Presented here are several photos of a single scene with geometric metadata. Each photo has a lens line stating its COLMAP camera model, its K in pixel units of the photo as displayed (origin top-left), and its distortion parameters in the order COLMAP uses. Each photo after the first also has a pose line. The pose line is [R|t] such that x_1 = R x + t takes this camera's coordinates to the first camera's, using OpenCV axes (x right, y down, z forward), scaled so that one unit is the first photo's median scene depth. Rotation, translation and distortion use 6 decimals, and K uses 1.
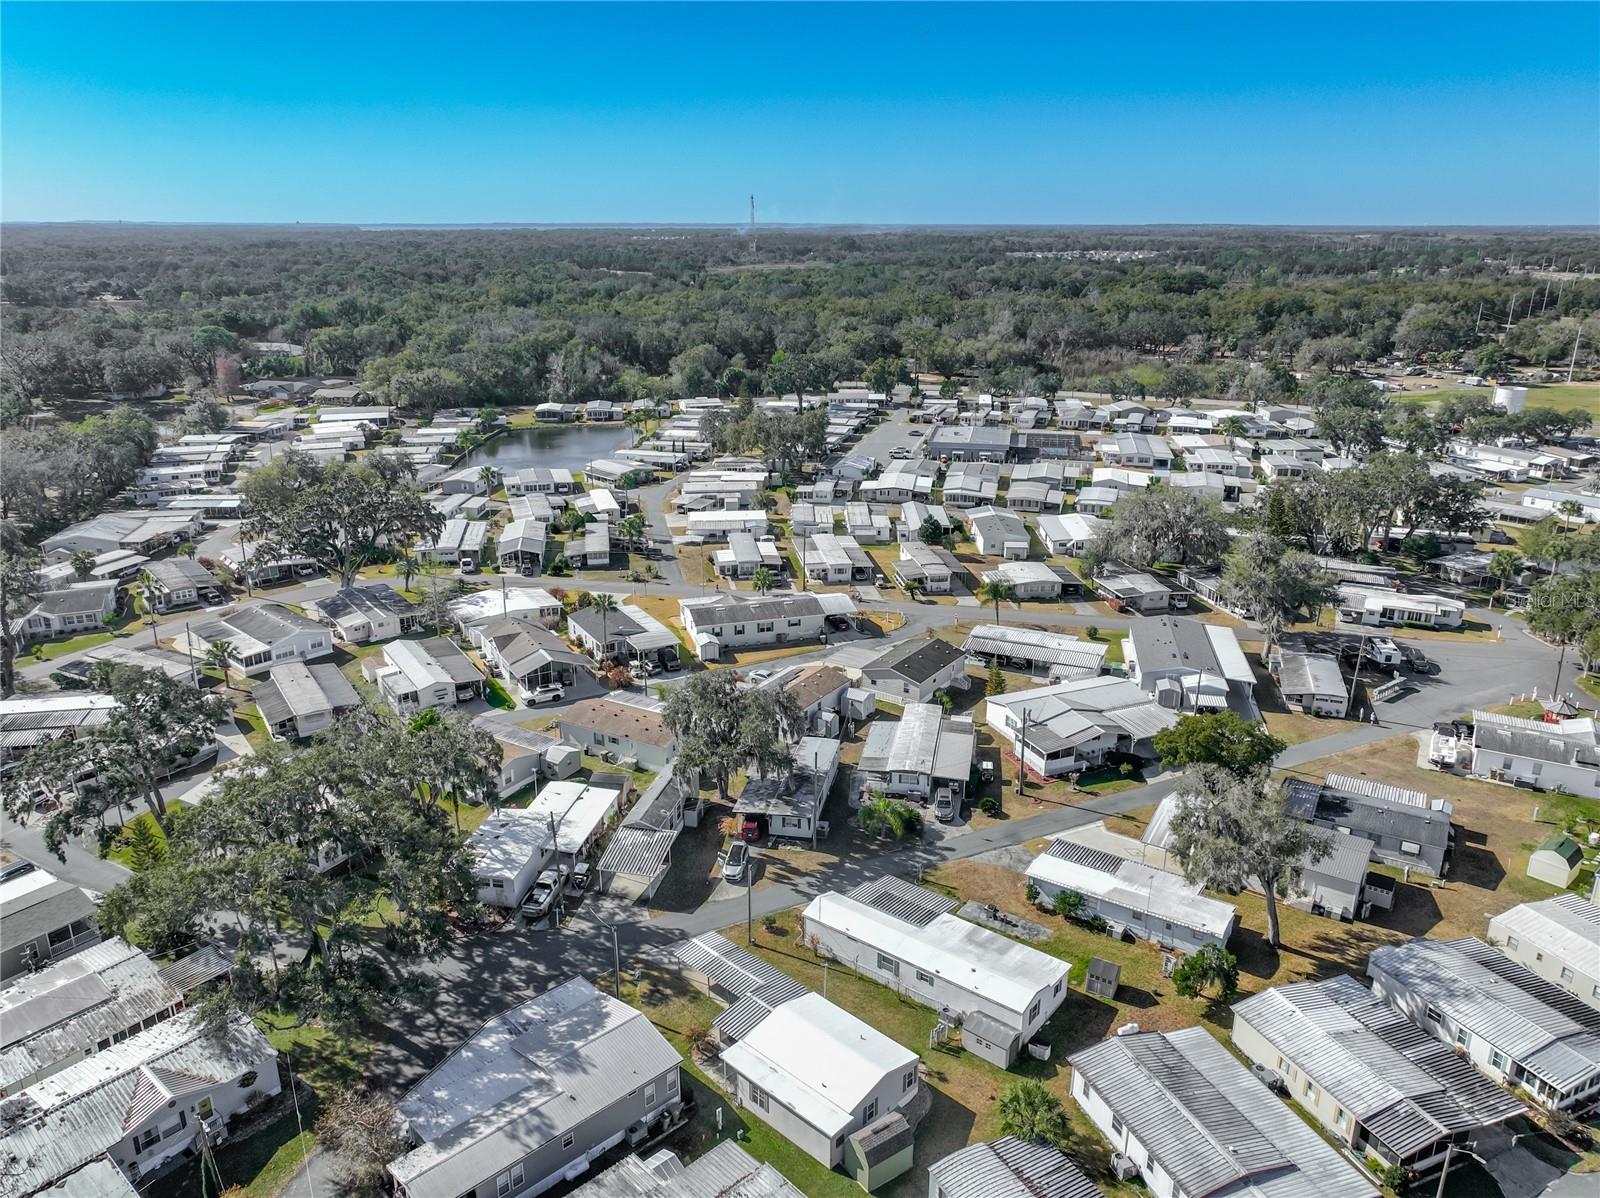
lens RADIAL K [[1140.6, 0, 805.5], [0, 1140.6, 596.6], [0, 0, 1]] dist [-0.004956, 0.013189]
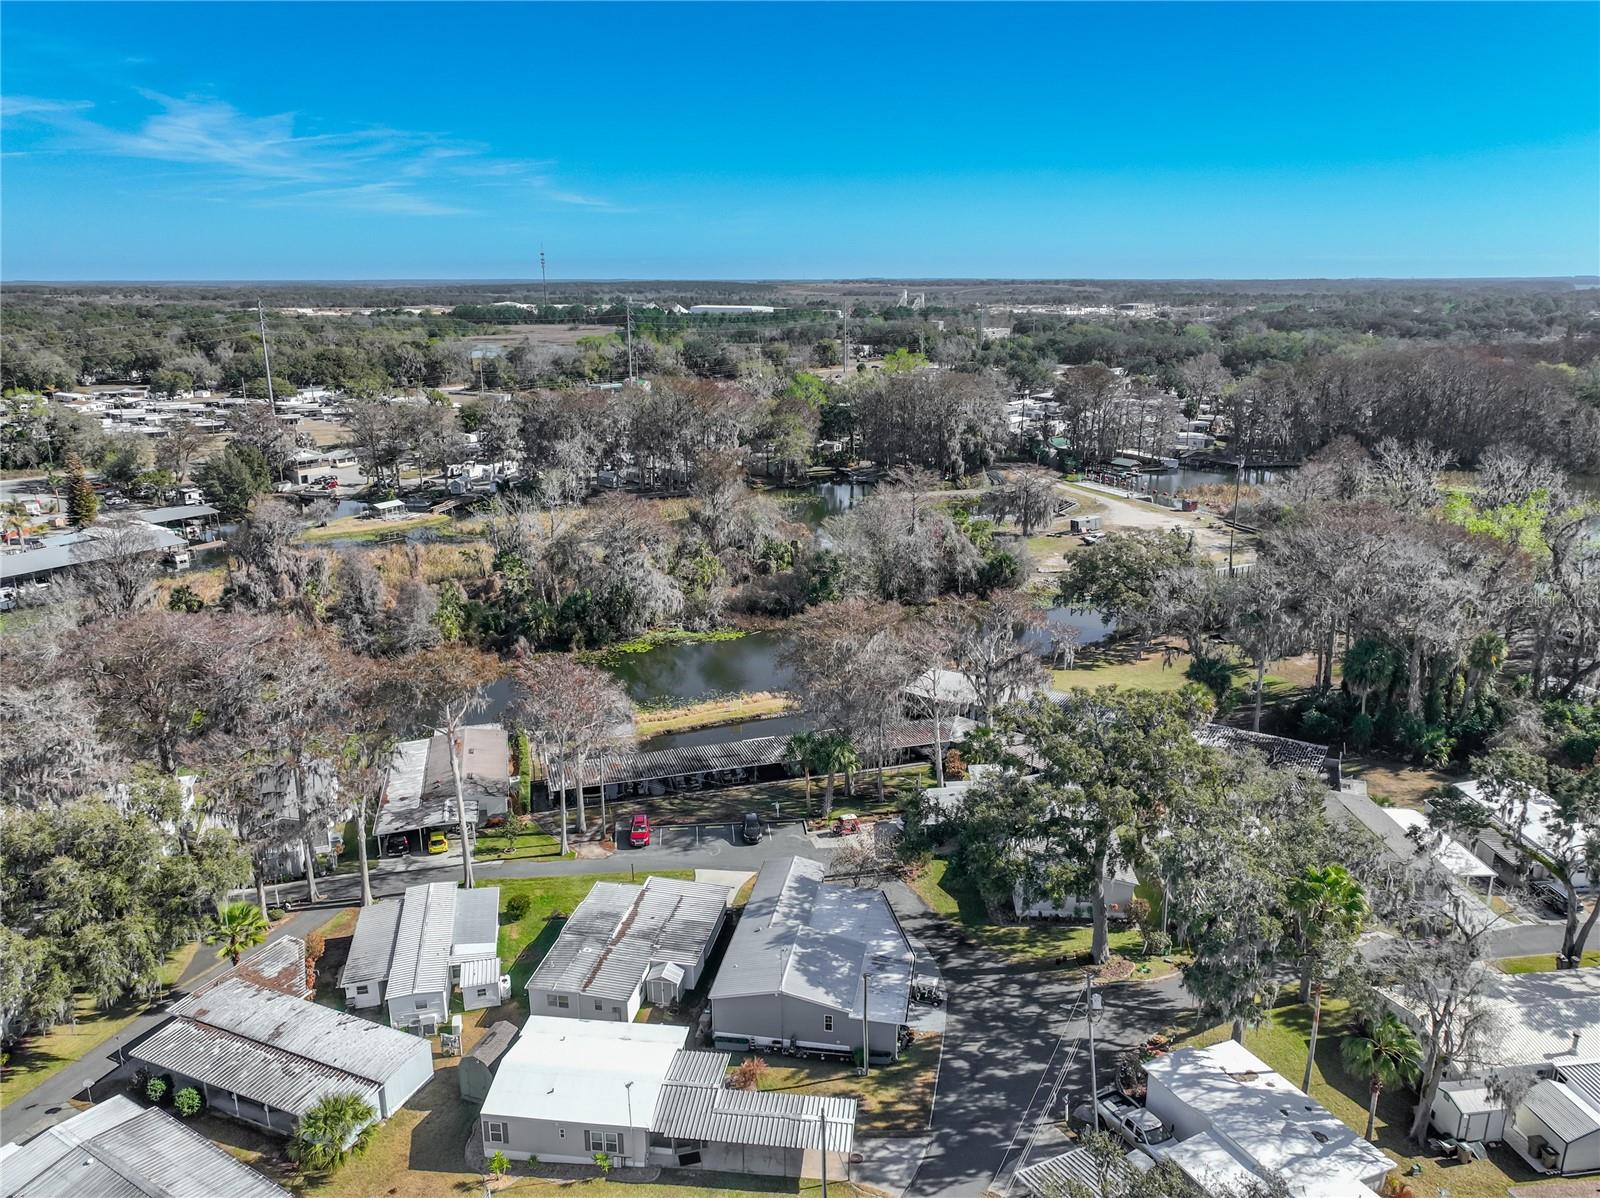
lens RADIAL K [[1140.6, 0, 805.1], [0, 1140.6, 597.3], [0, 0, 1]] dist [-0.004956, 0.013189]
pose [[-0.798101, 0.166031, -0.579196, 0.225389], [-0.188162, 0.844528, 0.501366, -0.260713], [0.572390, 0.509124, -0.642778, 1.008873]]
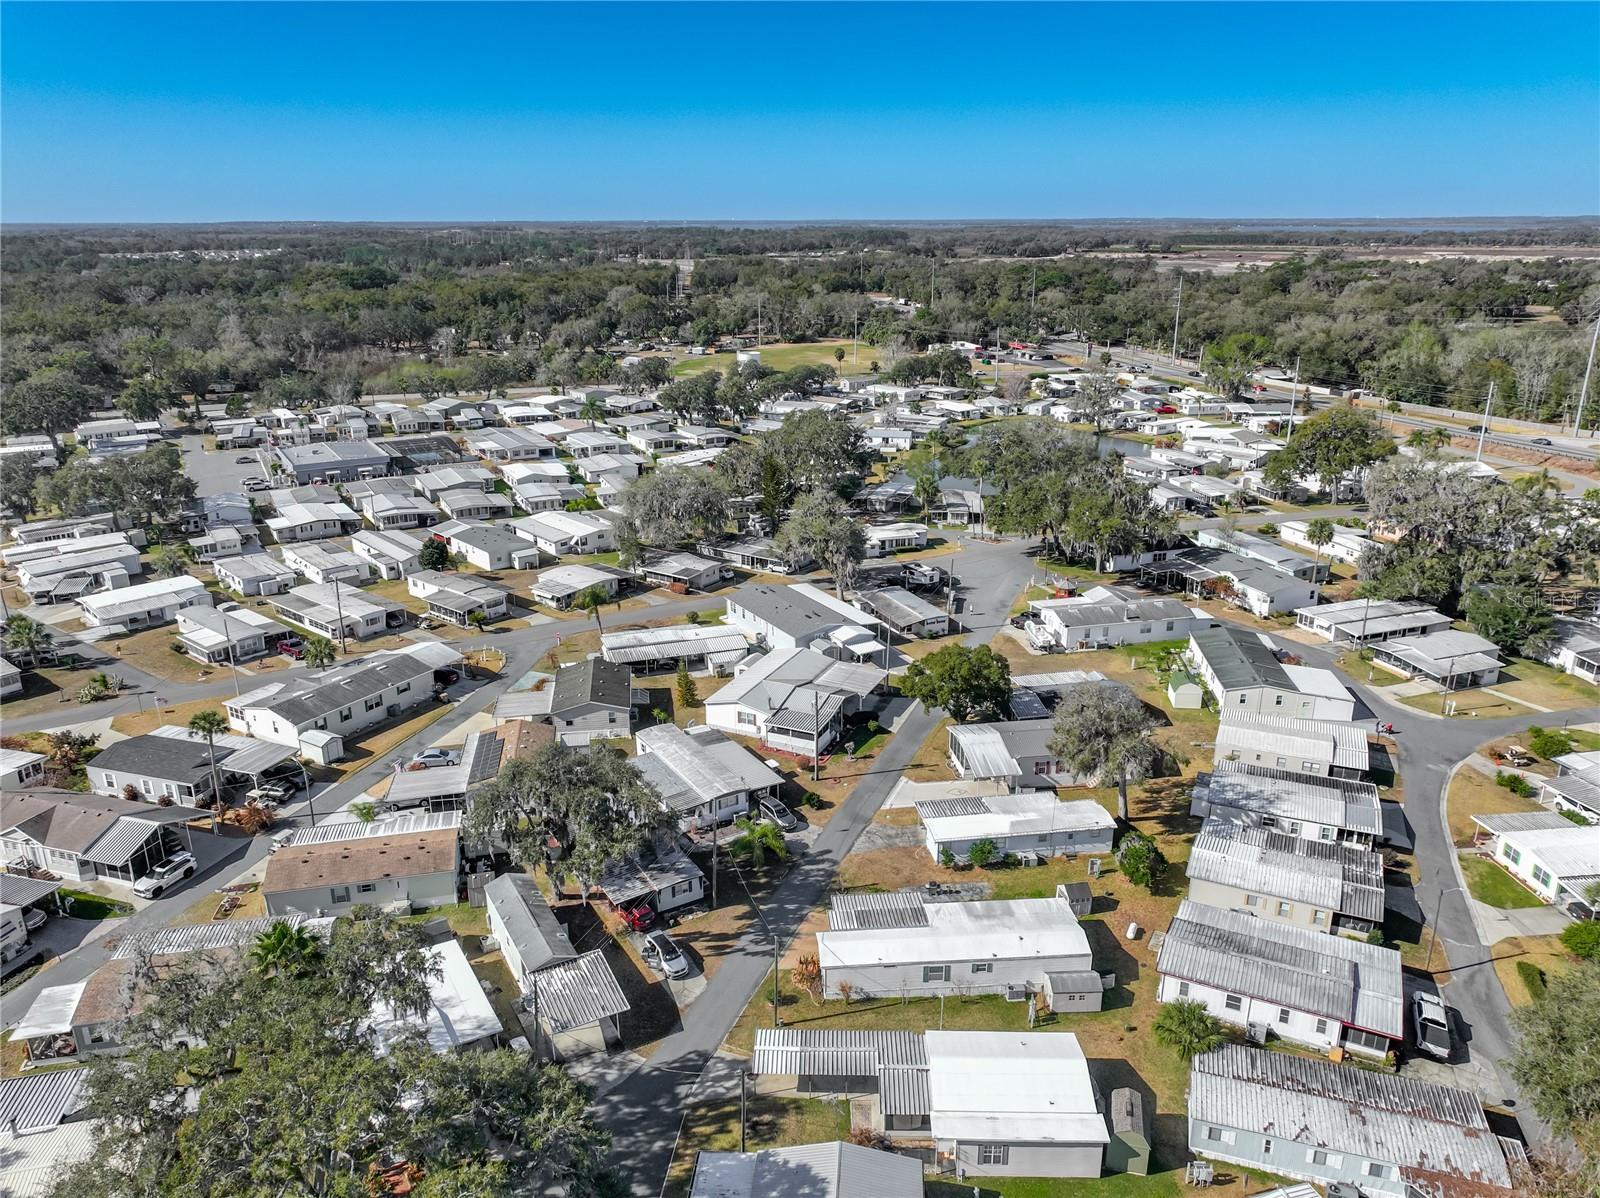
lens RADIAL K [[1140.6, 0, 803.8], [0, 1140.6, 604.4], [0, 0, 1]] dist [-0.004956, 0.013189]
pose [[0.741431, -0.220144, 0.633890, -0.417851], [0.214799, 0.972811, 0.086607, -0.062174], [-0.635721, 0.071946, 0.768559, 0.248766]]
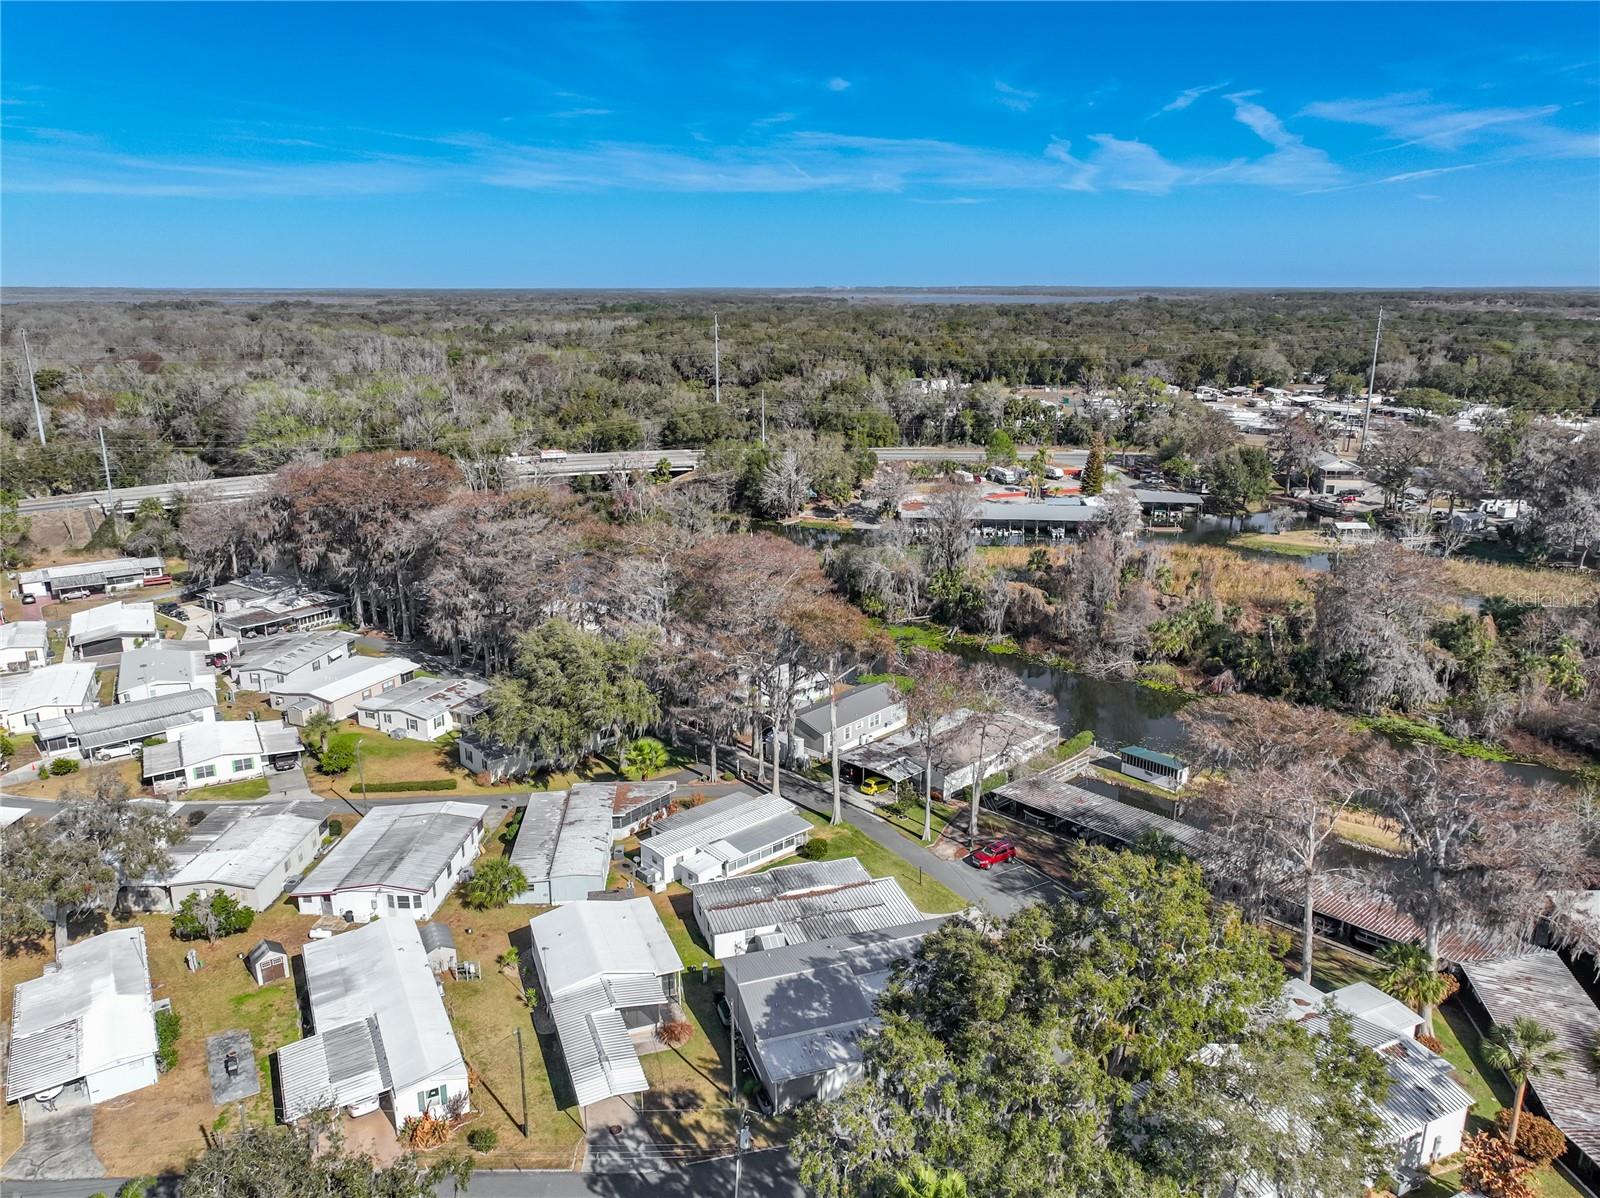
lens RADIAL K [[1140.6, 0, 800.7], [0, 1140.6, 597.1], [0, 0, 1]] dist [-0.004956, 0.013189]
pose [[-0.907287, -0.106299, 0.406855, -0.380111], [0.137617, 0.839189, 0.526140, -0.276076], [-0.397356, 0.533350, -0.746757, 1.057815]]
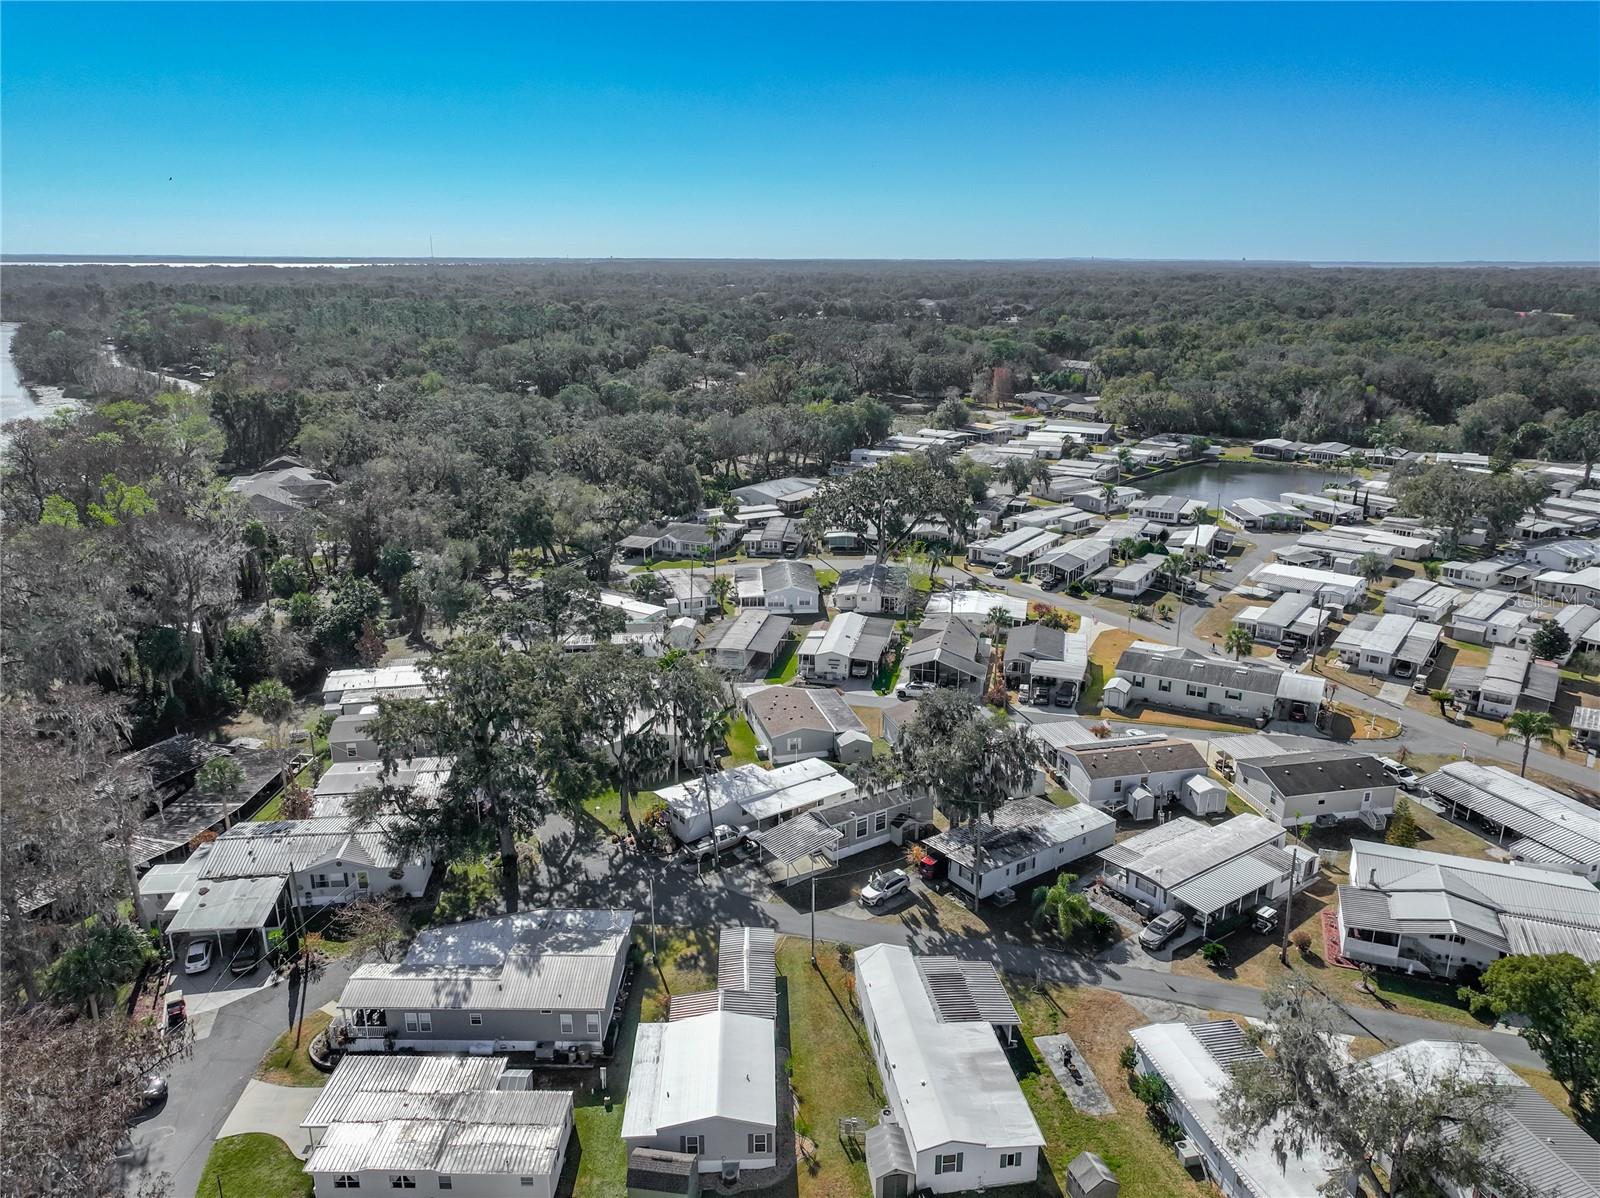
lens RADIAL K [[1140.6, 0, 805.0], [0, 1140.6, 596.6], [0, 0, 1]] dist [-0.004956, 0.013189]
pose [[0.721870, 0.200828, -0.662247, 0.420323], [-0.220860, 0.973778, 0.054557, -0.033139], [0.655838, 0.106881, 0.747297, 0.211681]]
